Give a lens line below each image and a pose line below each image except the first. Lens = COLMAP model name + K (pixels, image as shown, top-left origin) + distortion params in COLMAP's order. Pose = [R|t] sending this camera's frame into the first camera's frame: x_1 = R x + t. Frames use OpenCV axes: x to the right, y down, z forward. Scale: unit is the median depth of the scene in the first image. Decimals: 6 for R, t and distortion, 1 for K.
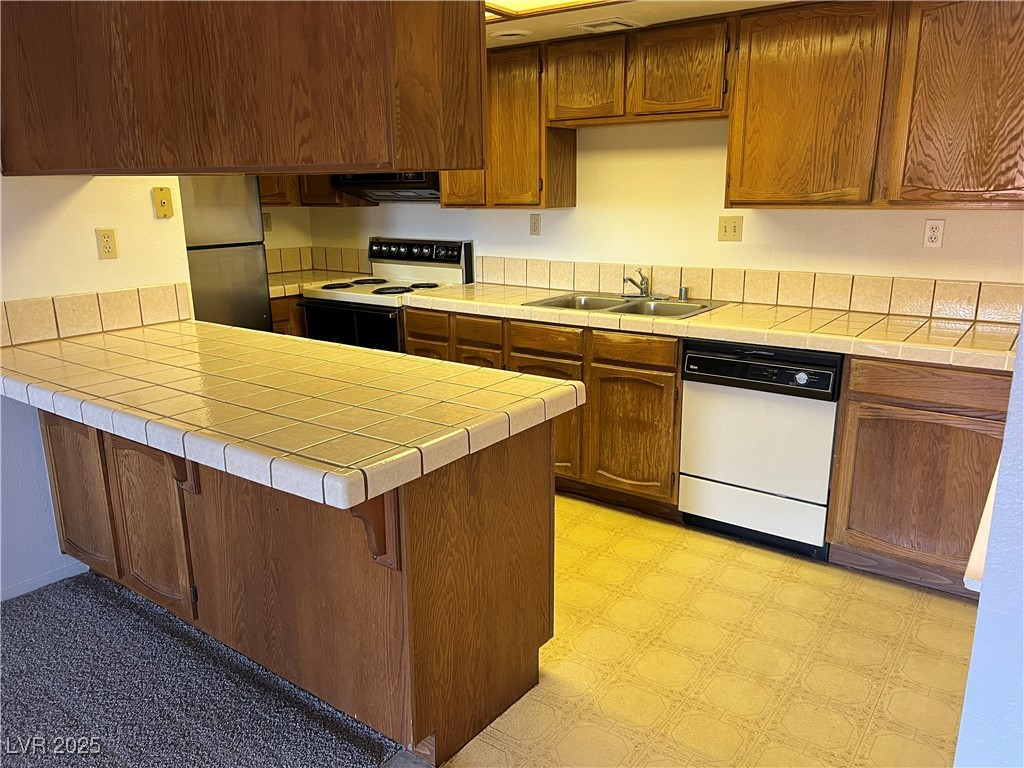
lens RADIAL K [[767.6, 0, 509.9], [0, 767.6, 389.3], [0, 0, 1]] dist [0.056365, -0.062340]
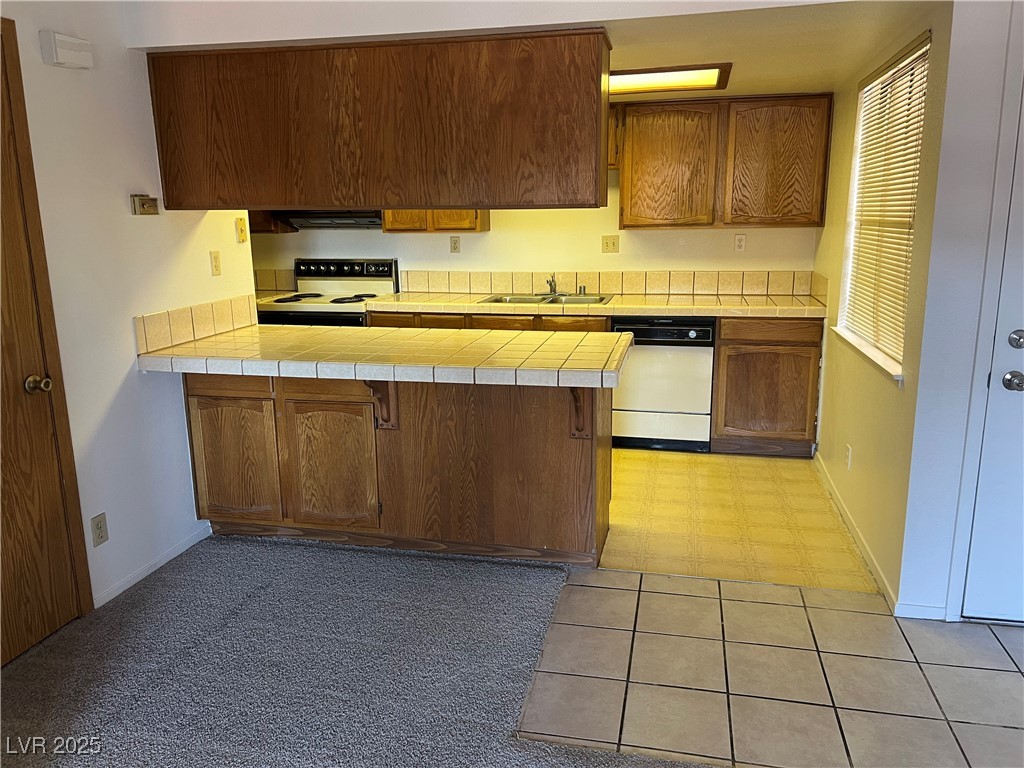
lens RADIAL K [[767.6, 0, 511.3], [0, 767.6, 381.3], [0, 0, 1]] dist [0.056365, -0.062340]
pose [[0.918350, -0.088630, 0.385717, -0.578432], [0.105089, 0.994225, -0.021753, 0.076309], [-0.381561, 0.060511, 0.922361, -0.309081]]
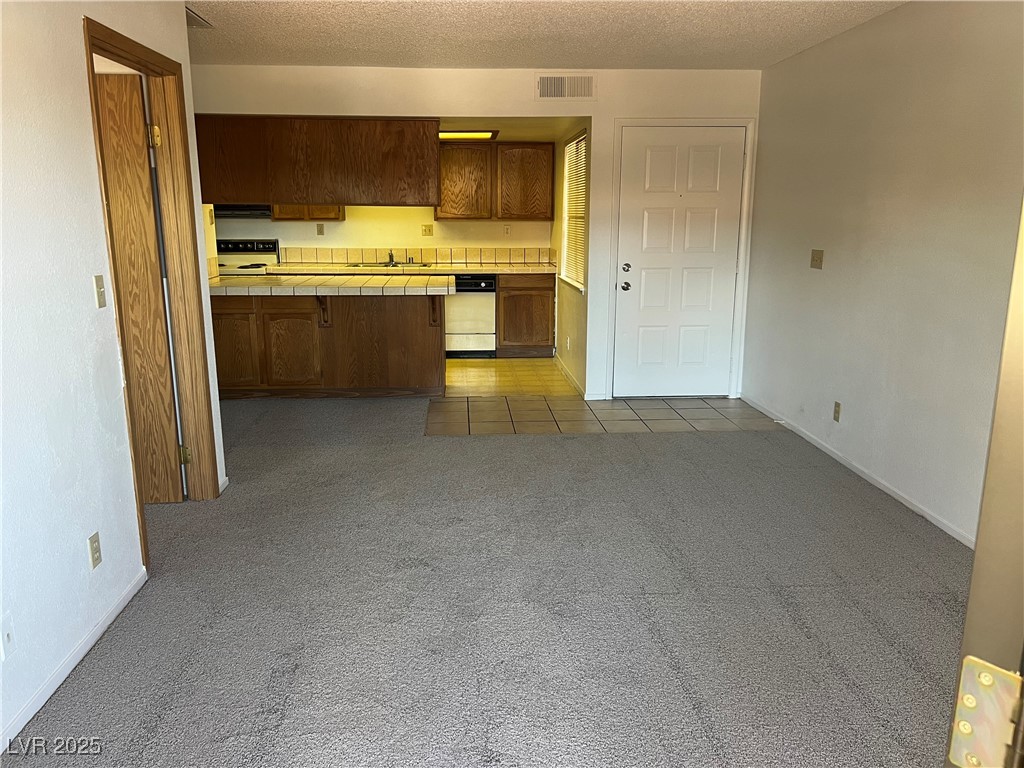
lens RADIAL K [[767.6, 0, 507.2], [0, 767.6, 386.4], [0, 0, 1]] dist [0.056365, -0.062340]
pose [[0.769499, -0.132472, 0.624758, -1.228620], [0.152547, 0.988060, 0.021617, 0.281853], [-0.620162, 0.078671, 0.780519, -1.056939]]
